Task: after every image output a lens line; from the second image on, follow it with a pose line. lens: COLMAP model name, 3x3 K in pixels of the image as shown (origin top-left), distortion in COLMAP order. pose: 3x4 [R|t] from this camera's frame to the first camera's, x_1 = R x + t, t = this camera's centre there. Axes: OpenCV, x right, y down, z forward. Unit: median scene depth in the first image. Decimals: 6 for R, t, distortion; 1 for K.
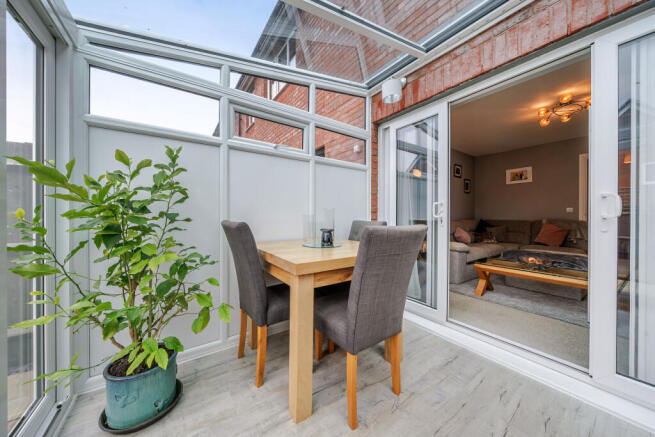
lens RADIAL K [[223.3, 0, 327.2], [0, 223.3, 215.6], [0, 0, 1]] dist [-0.006081, 0.000206]
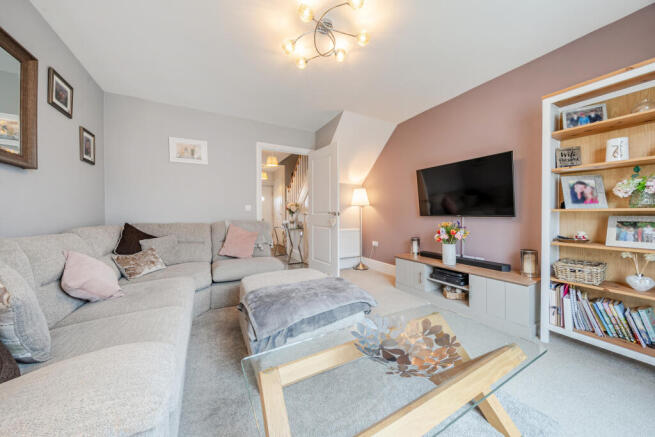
lens RADIAL K [[223.3, 0, 327.4], [0, 223.3, 215.0], [0, 0, 1]] dist [-0.006081, 0.000206]
pose [[0.099188, -0.009516, 0.995023, 0.282591], [0.012374, 0.999889, 0.008329, -0.002211], [-0.994992, 0.011486, 0.099295, 0.562579]]
